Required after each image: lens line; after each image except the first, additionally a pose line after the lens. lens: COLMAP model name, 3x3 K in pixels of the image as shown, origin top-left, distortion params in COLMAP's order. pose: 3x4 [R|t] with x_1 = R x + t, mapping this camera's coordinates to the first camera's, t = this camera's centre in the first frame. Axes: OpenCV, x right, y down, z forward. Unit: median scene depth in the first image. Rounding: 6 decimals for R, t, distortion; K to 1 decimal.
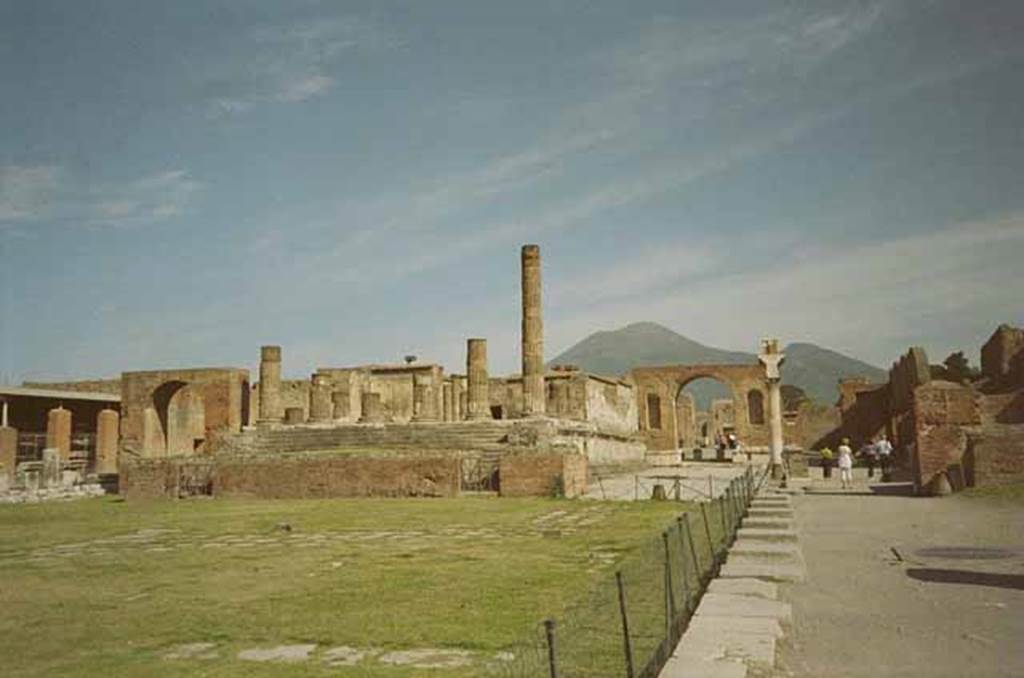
lens RADIAL K [[1036.7, 0, 488.5], [0, 1036.7, 357.4], [0, 0, 1]] dist [0.126966, -0.006528]
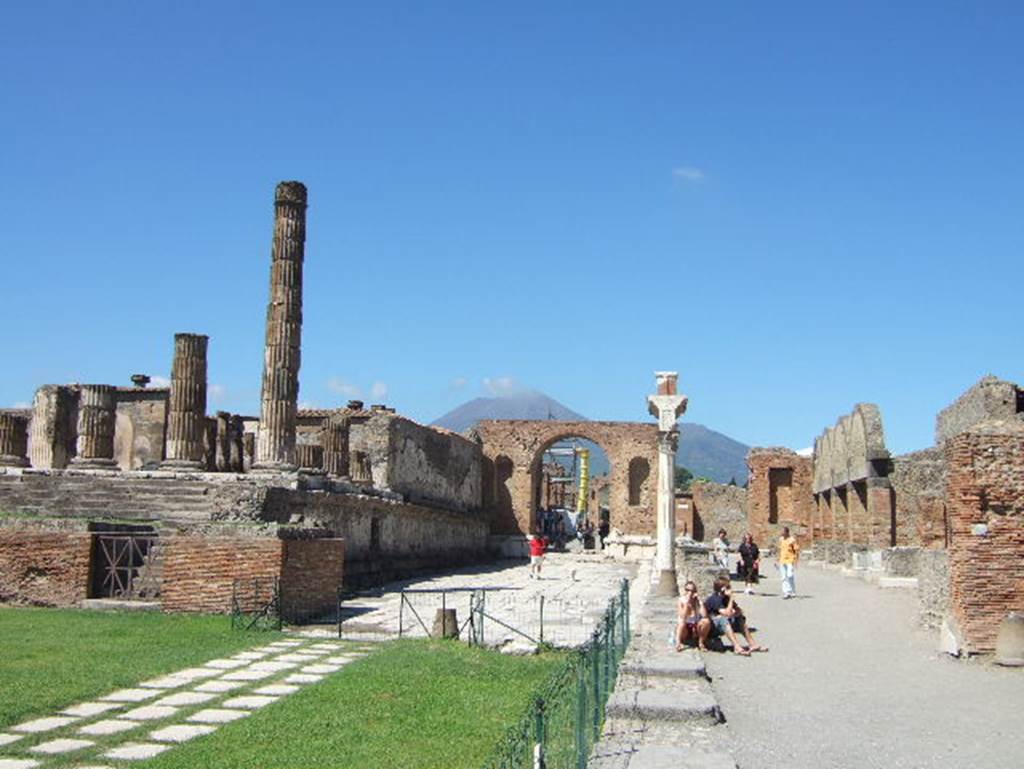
lens RADIAL K [[1129.8, 0, 512.0], [0, 1129.8, 384.5], [0, 0, 1]] dist [-0.006854, -0.025247]
pose [[0.988880, 0.066367, 0.133087, 0.066973], [-0.061498, 0.997290, -0.040370, 0.019757], [-0.135405, 0.031736, 0.990282, 0.262570]]
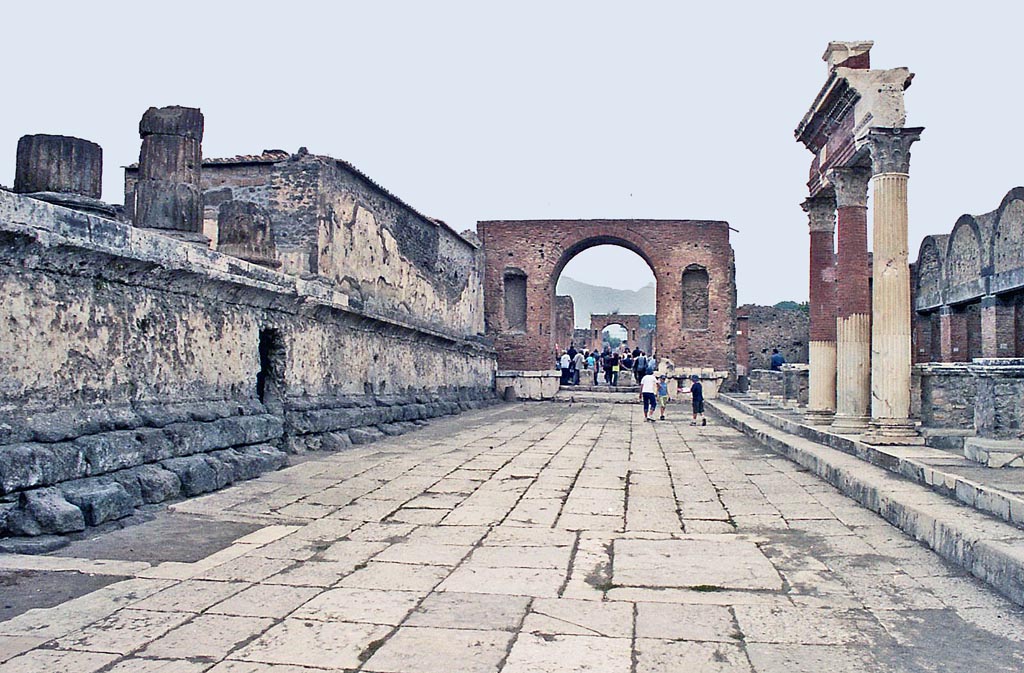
lens RADIAL K [[963.0, 0, 514.0], [0, 963.0, 359.4], [0, 0, 1]] dist [-0.115962, 0.009385]
pose [[0.988950, 0.032136, 0.144724, 0.104873], [-0.042940, 0.996468, 0.072157, 0.056665], [-0.141894, -0.077575, 0.986837, 0.603581]]
